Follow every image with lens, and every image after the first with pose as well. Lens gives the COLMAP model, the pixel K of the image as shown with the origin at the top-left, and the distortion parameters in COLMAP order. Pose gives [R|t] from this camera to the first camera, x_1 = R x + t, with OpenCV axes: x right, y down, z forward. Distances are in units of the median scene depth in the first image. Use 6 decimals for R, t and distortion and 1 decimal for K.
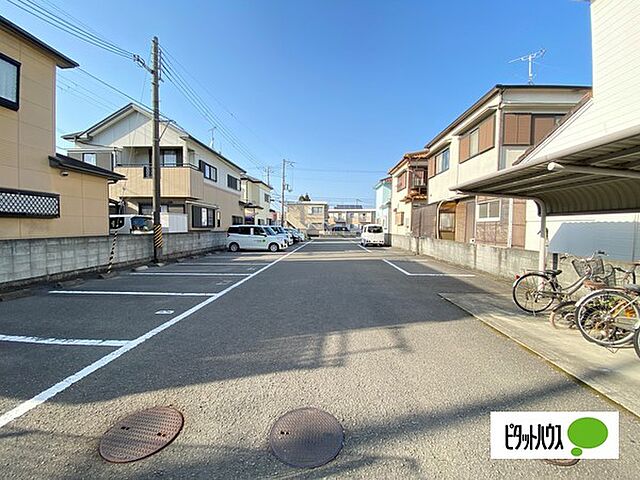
lens RADIAL K [[253.9, 0, 320.0], [0, 253.9, 240.0], [0, 0, 1]] dist [-0.000415, -0.013473]
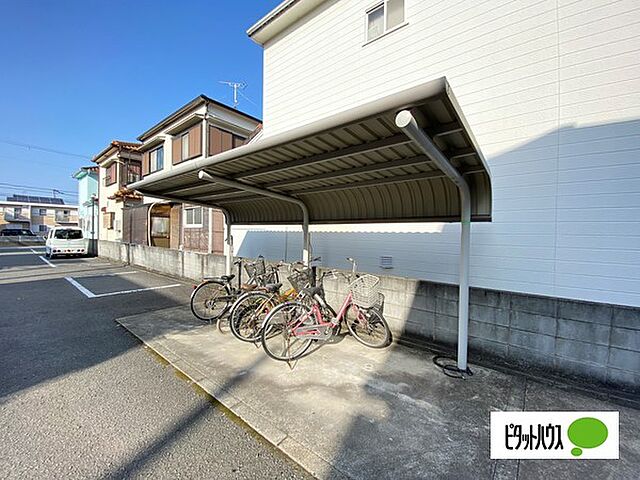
lens RADIAL K [[253.9, 0, 320.0], [0, 253.9, 240.0], [0, 0, 1]] dist [-0.000415, -0.013473]
pose [[0.581581, -0.013993, 0.813368, 0.112896], [0.026977, 0.999634, -0.002092, -0.008065], [-0.813041, 0.023159, 0.581745, 0.017496]]
